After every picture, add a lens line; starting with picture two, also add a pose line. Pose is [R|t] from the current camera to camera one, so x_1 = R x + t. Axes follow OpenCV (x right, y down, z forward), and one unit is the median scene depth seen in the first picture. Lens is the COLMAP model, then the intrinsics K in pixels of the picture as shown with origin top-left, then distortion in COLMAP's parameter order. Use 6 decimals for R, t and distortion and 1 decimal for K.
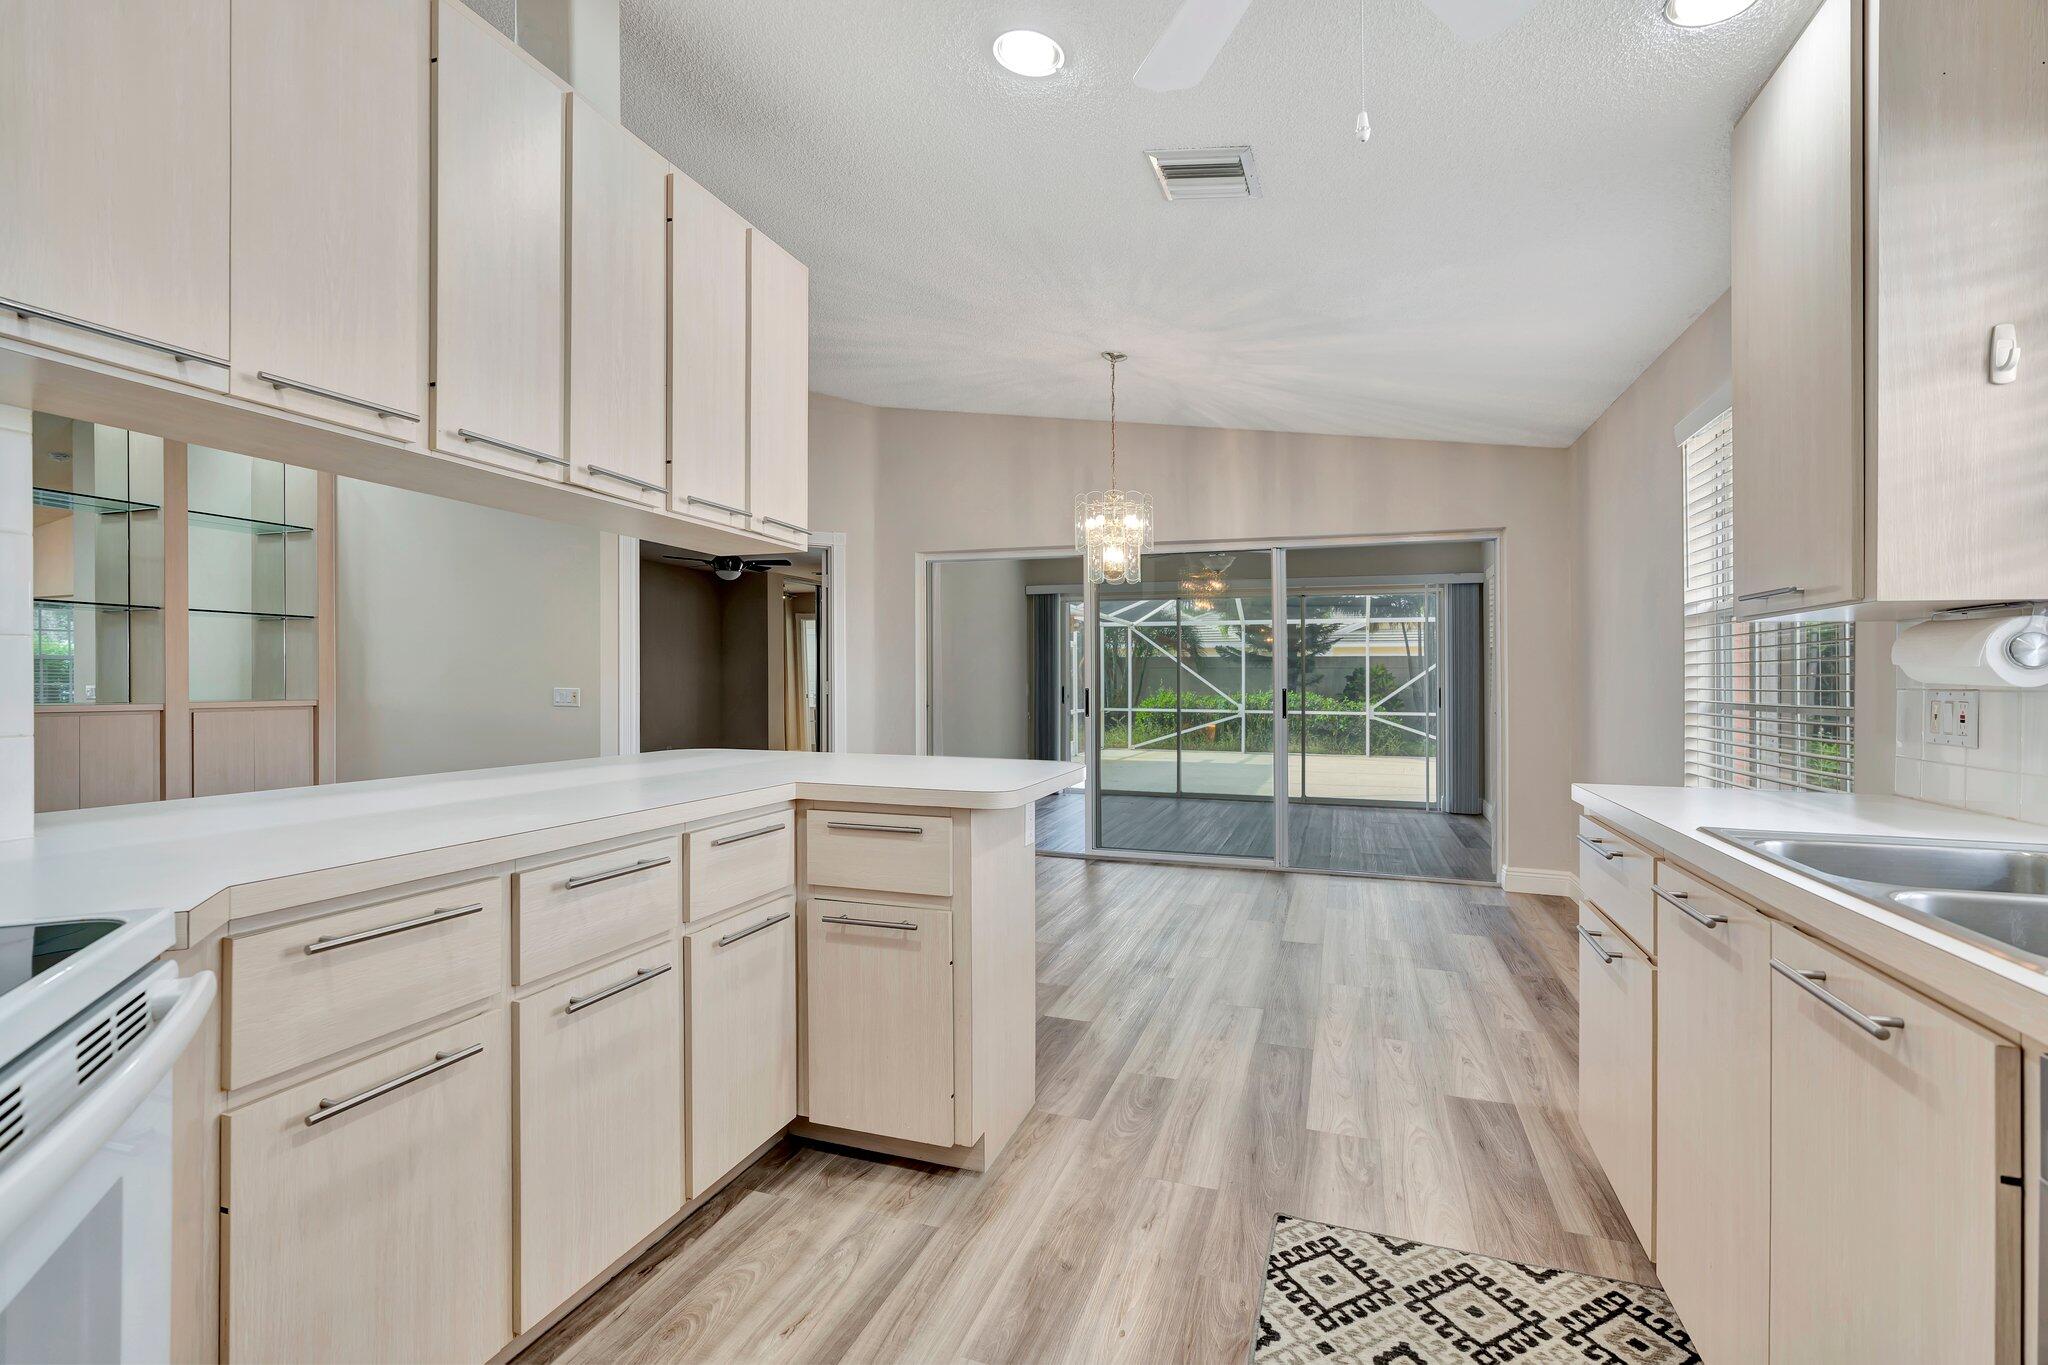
lens RADIAL K [[926.6, 0, 1012.6], [0, 926.6, 658.9], [0, 0, 1]] dist [-0.011371, 0.005070]
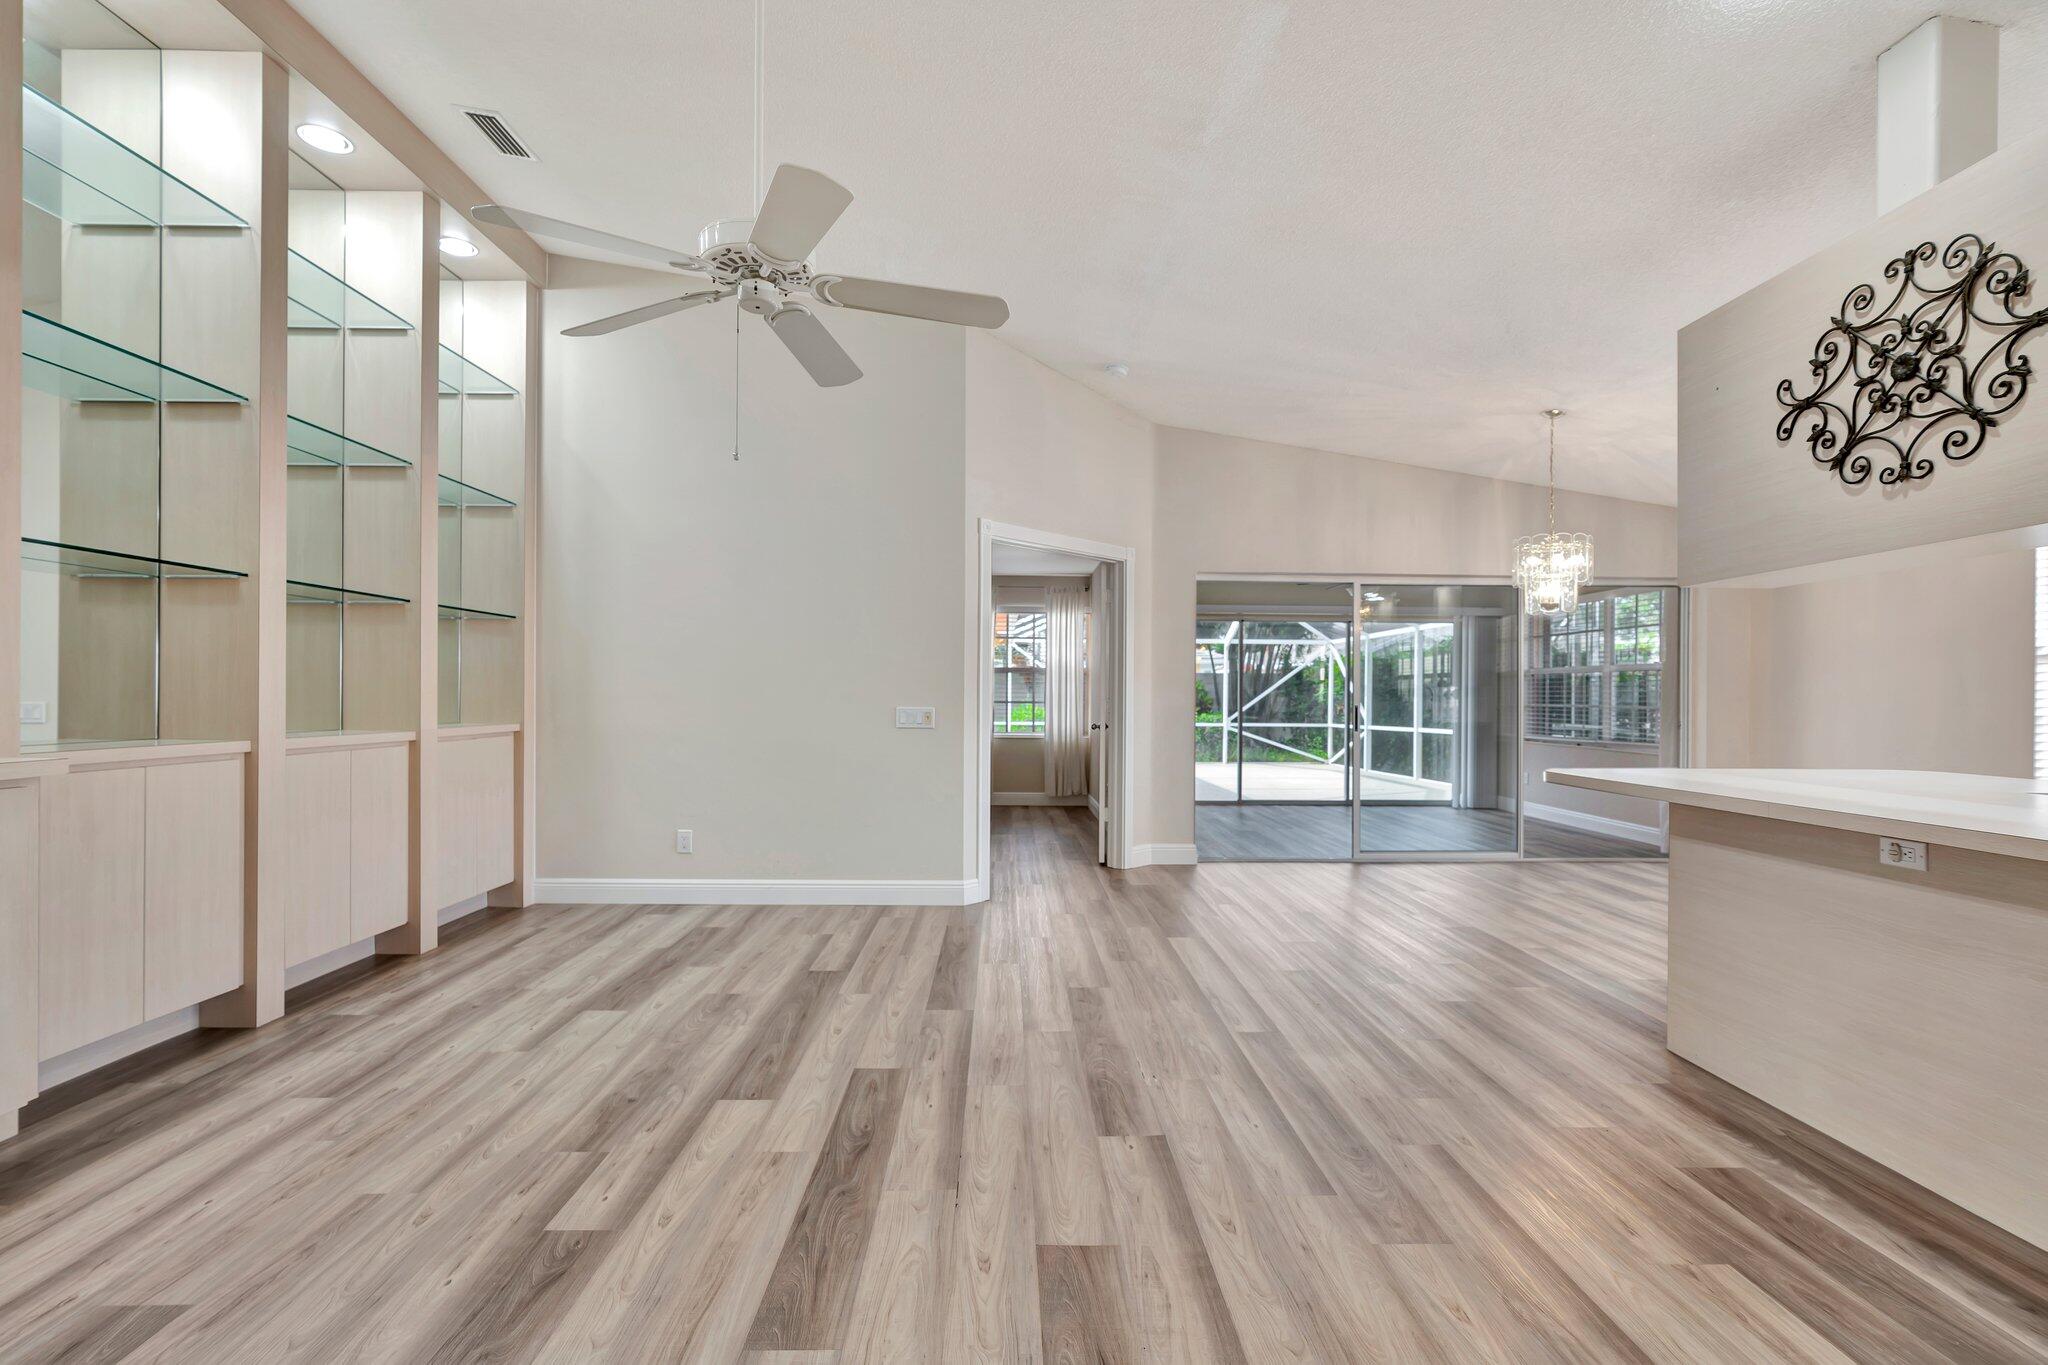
lens RADIAL K [[926.6, 0, 1023.3], [0, 926.6, 699.8], [0, 0, 1]] dist [-0.011371, 0.005070]
pose [[0.931653, -0.001630, 0.363345, -1.396566], [-0.009691, 0.999523, 0.029333, -0.006659], [-0.363220, -0.030849, 0.931193, 0.288305]]
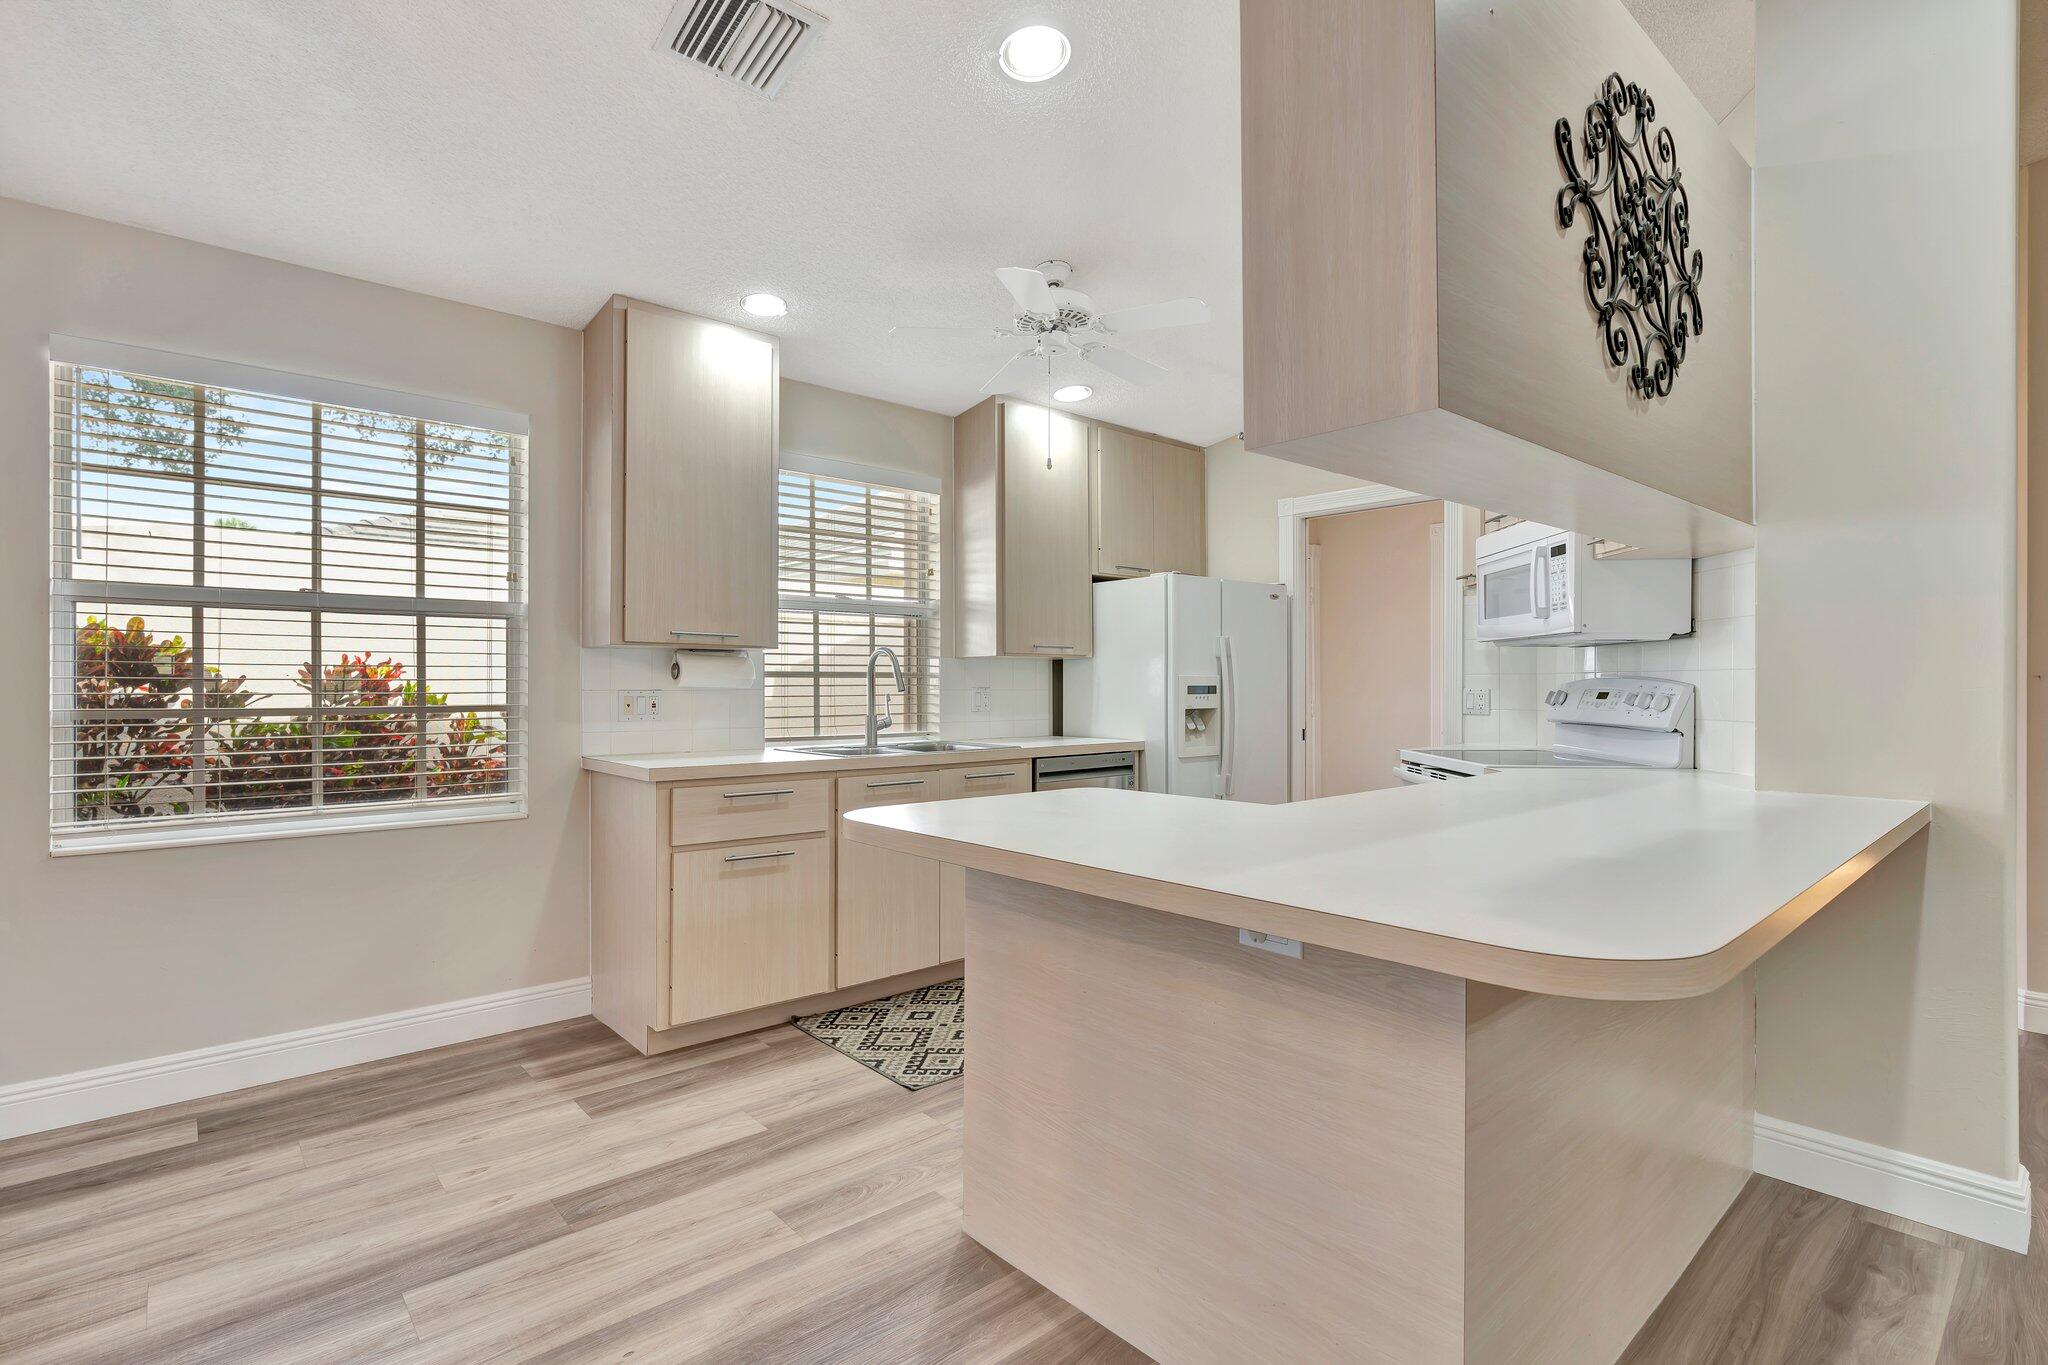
lens RADIAL K [[978.2, 0, 1002.9], [0, 978.2, 688.1], [0, 0, 1]] dist [-0.002630, 0.000864]
pose [[-0.871007, -0.009523, 0.491178, -0.355544], [-0.018897, 0.999722, -0.014128, 0.026893], [-0.490907, -0.021587, -0.870945, 1.499731]]
